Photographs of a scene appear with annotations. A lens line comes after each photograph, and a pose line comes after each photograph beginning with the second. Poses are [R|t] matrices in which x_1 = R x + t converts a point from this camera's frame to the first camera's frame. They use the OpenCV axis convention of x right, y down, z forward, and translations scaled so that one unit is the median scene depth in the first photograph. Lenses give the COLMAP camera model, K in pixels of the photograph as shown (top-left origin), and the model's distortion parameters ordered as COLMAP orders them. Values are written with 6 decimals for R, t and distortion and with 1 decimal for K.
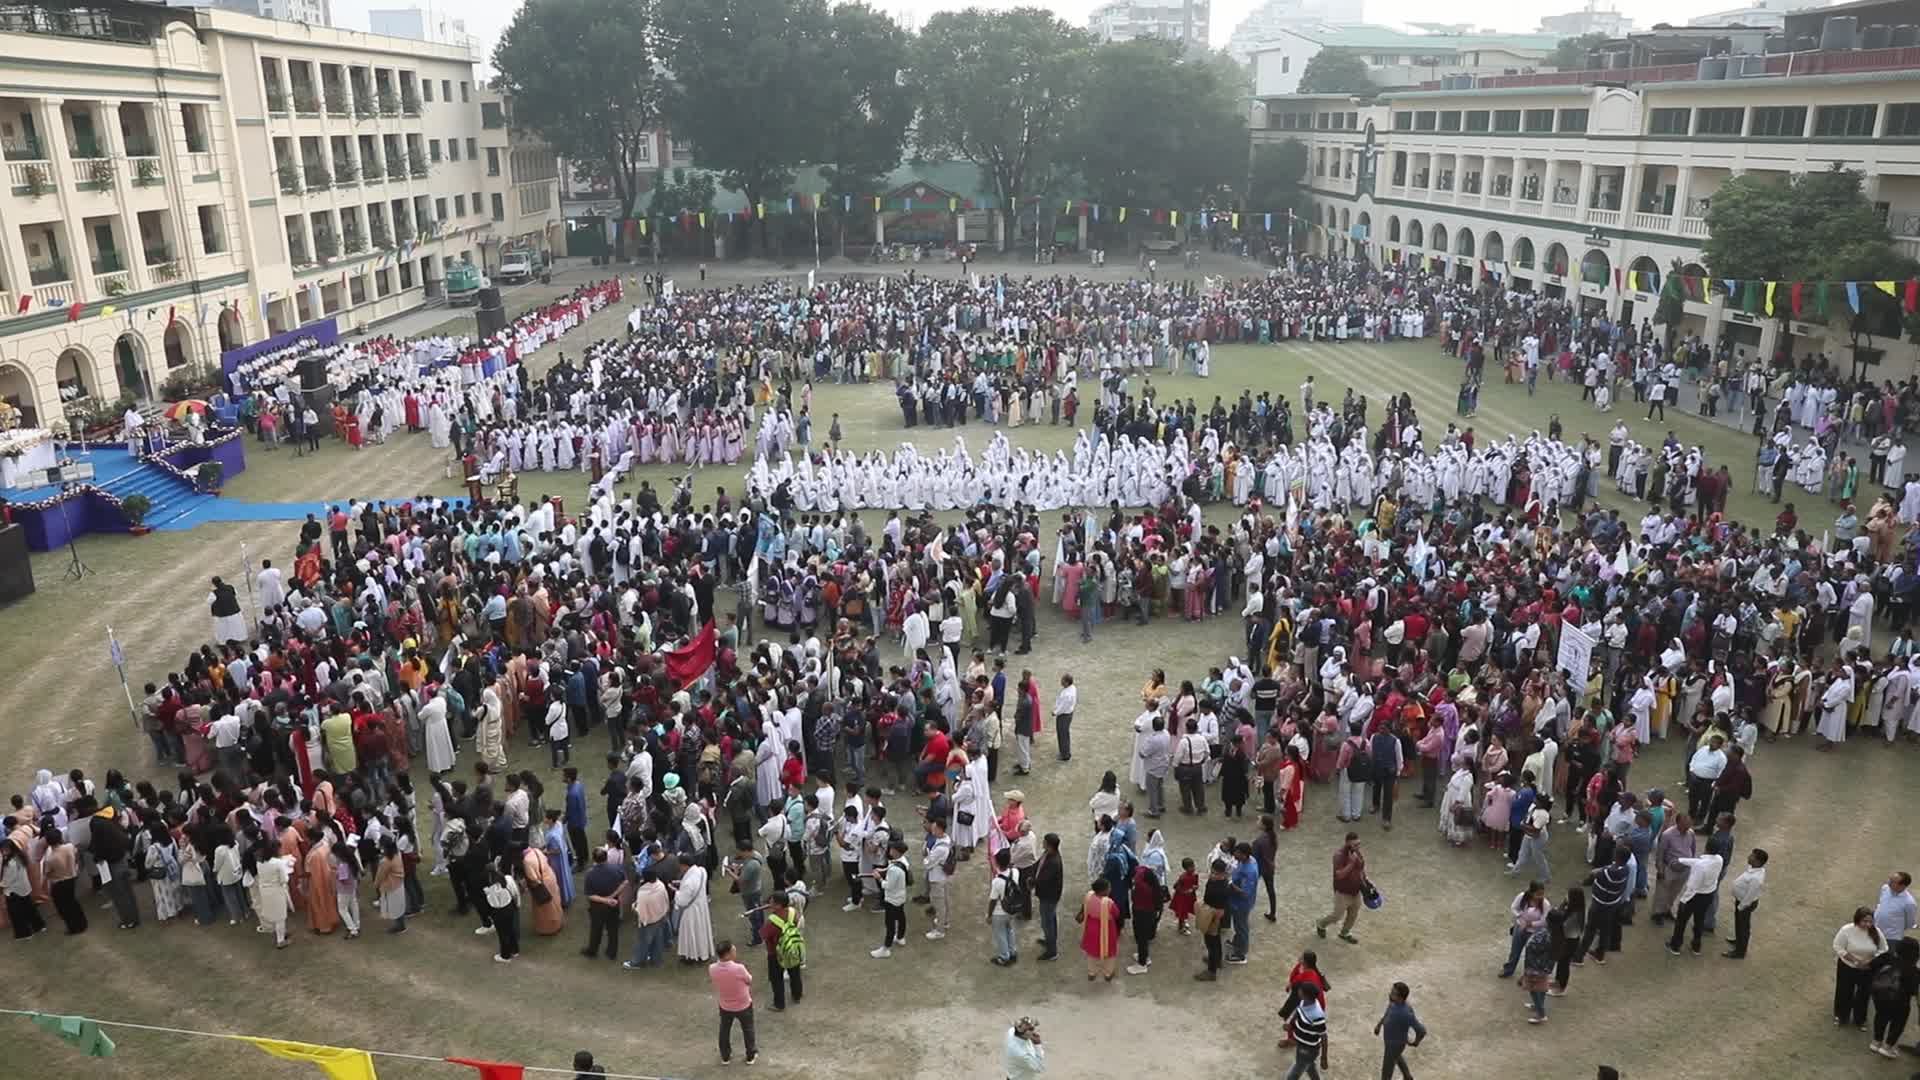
lens RADIAL K [[1320.7, 0, 941.8], [0, 1320.7, 537.4], [0, 0, 1]] dist [-0.117907, 0.079662]
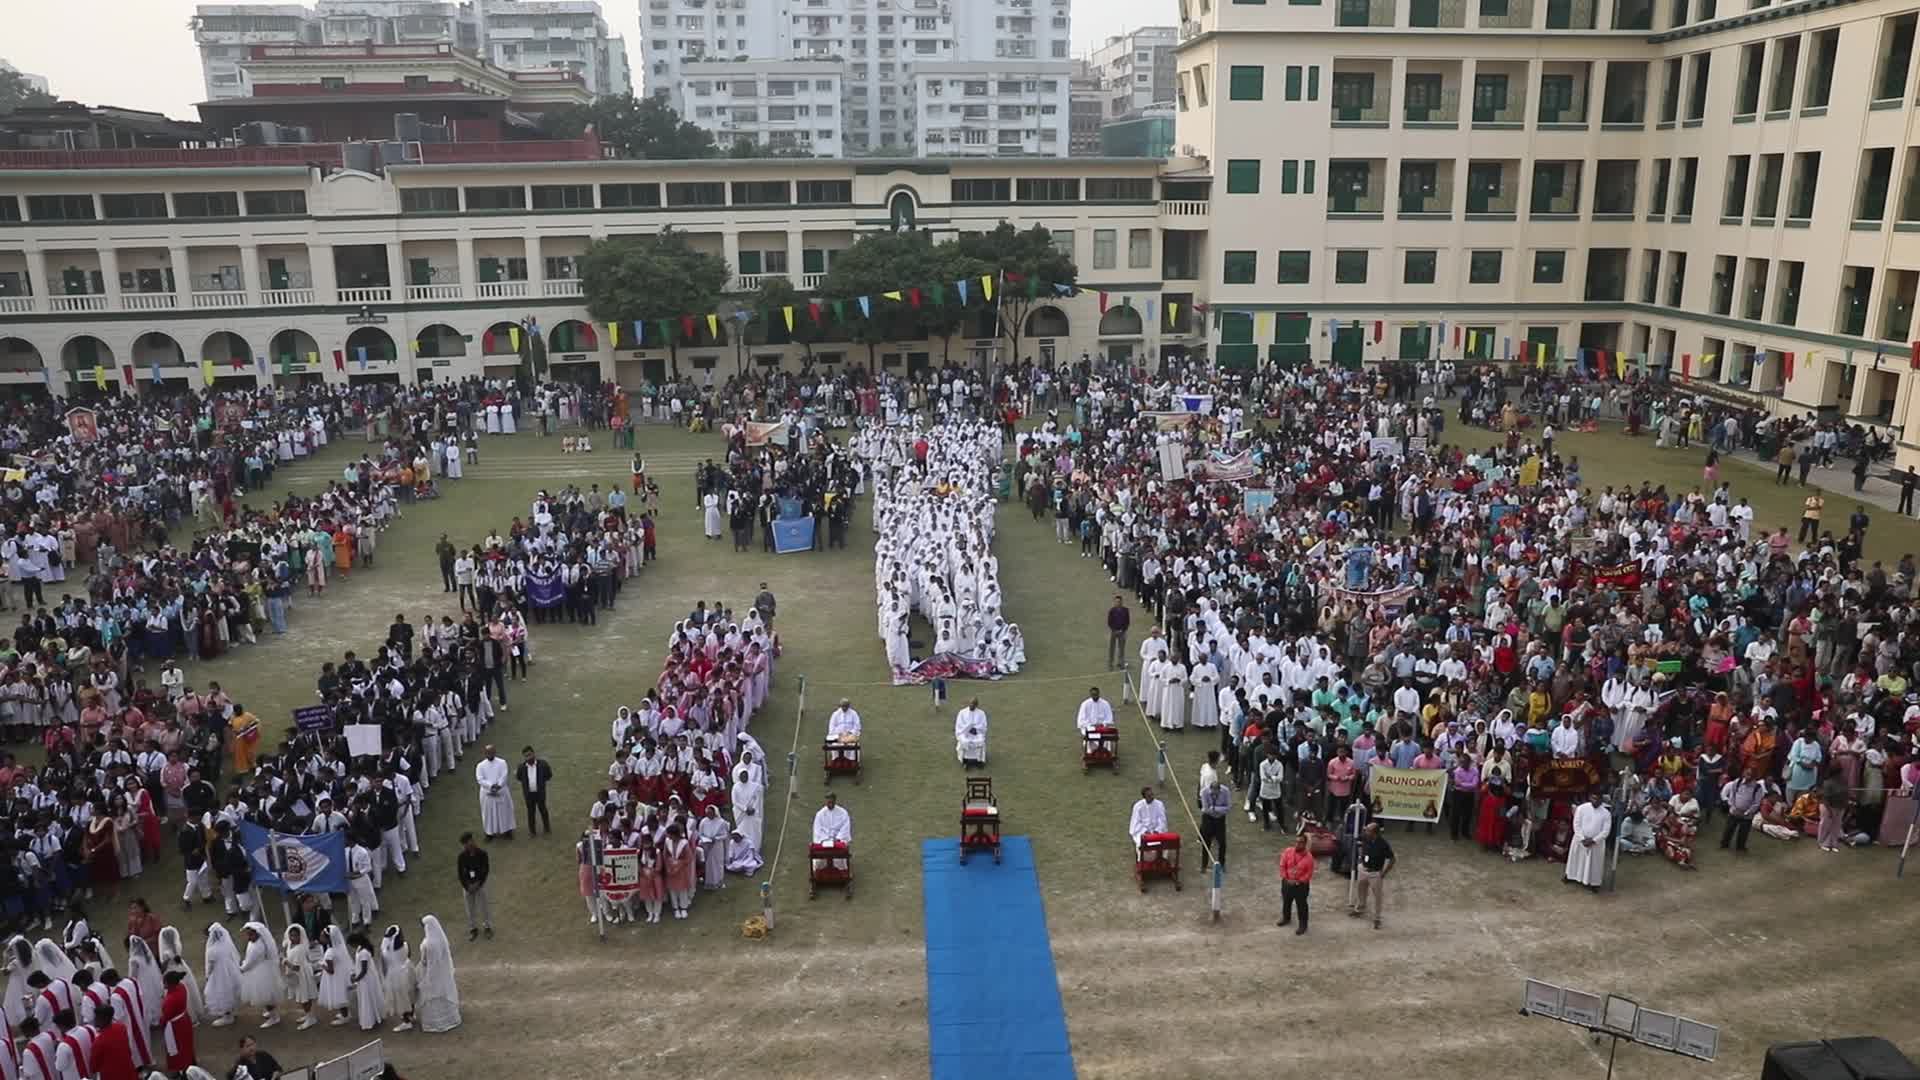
lens RADIAL K [[1320.7, 0, 941.8], [0, 1320.7, 537.4], [0, 0, 1]] dist [-0.117907, 0.079662]
pose [[-0.035856, -0.237617, 0.970697, -0.462926], [0.309642, 0.920879, 0.236860, -0.151383], [-0.950177, 0.309062, 0.040557, 0.508485]]
